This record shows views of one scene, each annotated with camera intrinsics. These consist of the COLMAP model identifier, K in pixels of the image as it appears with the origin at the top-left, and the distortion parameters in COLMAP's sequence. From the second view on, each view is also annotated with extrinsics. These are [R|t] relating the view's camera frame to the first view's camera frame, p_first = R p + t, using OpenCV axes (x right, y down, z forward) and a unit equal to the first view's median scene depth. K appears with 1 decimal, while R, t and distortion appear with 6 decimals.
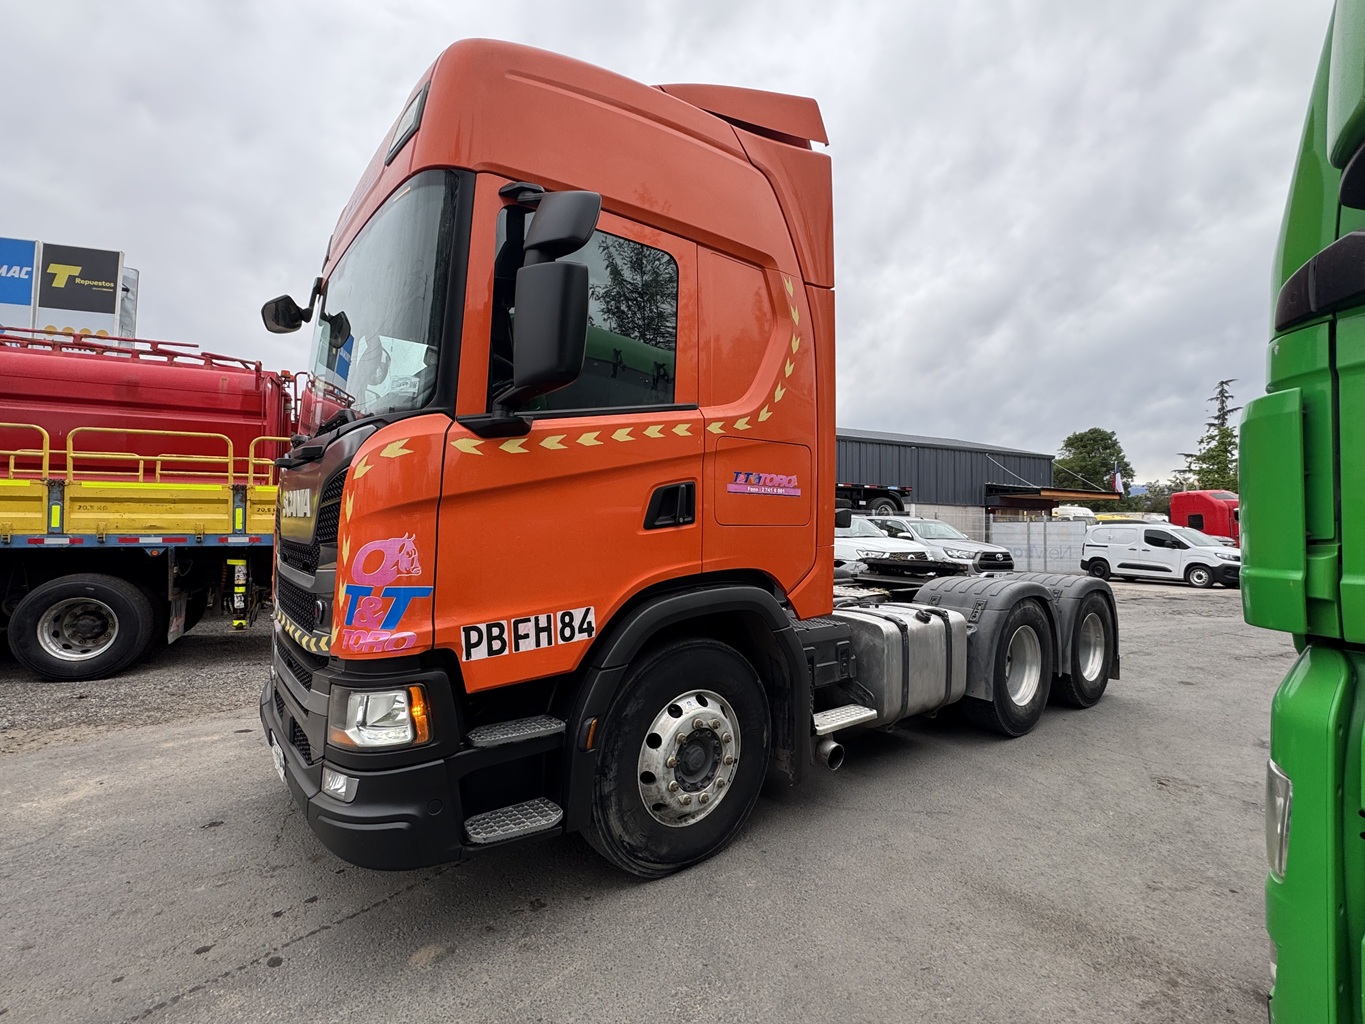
lens RADIAL K [[636.8, 0, 678.0], [0, 636.8, 512.9], [0, 0, 1]] dist [0.001636, 0.000045]
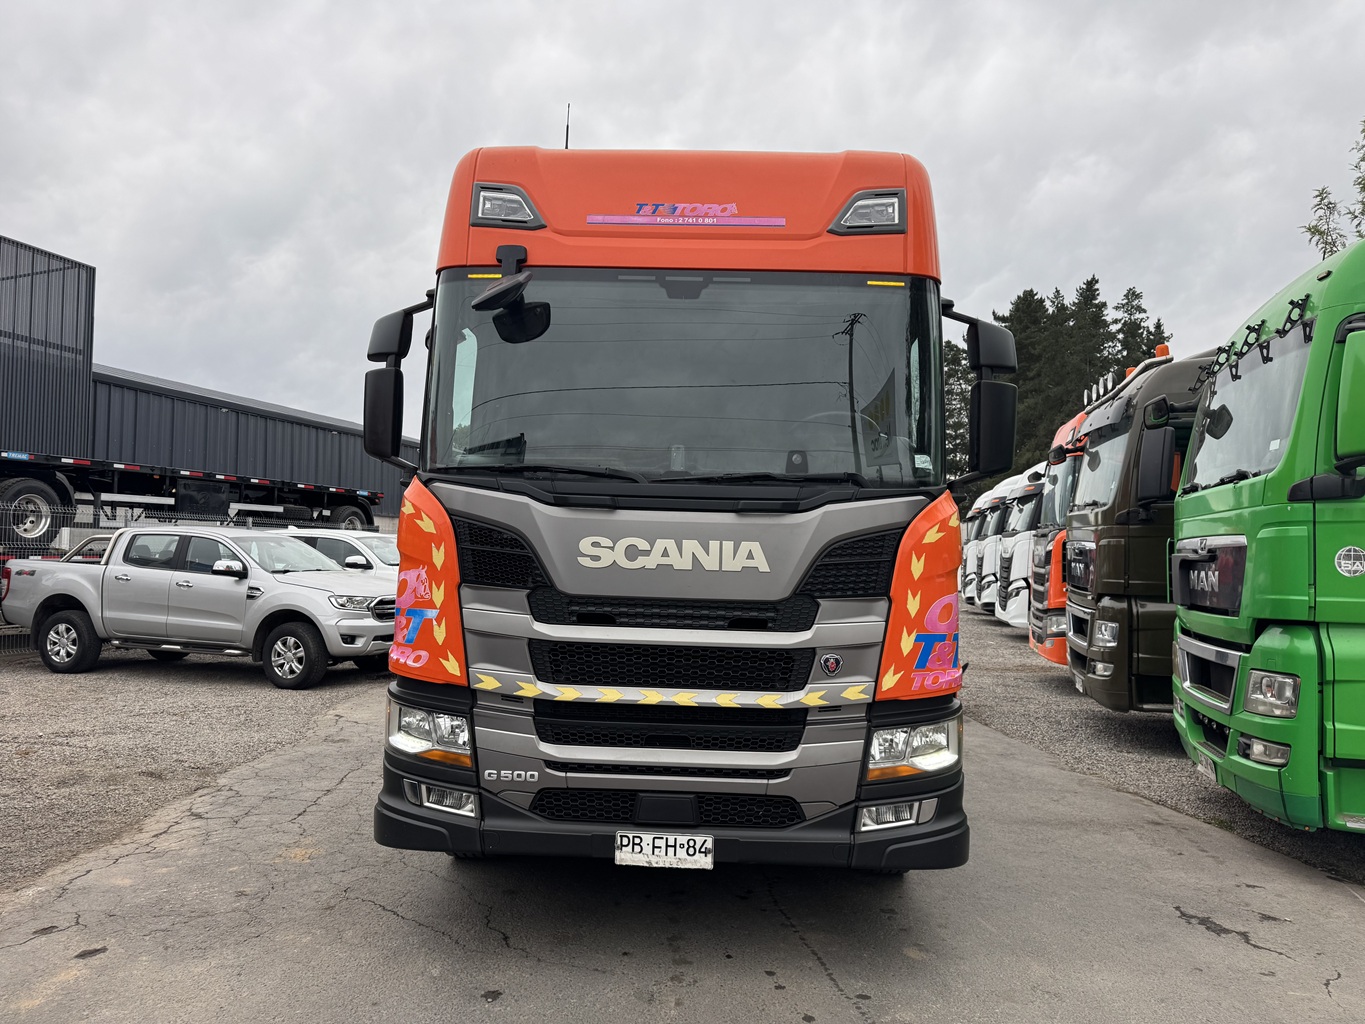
lens RADIAL K [[943.2, 0, 686.0], [0, 943.2, 512.4], [0, 0, 1]] dist [0.131261, -0.207934]
pose [[0.655643, 0.030427, 0.754458, -1.115219], [-0.025856, 0.999506, -0.017840, -0.035082], [-0.754628, -0.007810, 0.656106, 0.096981]]
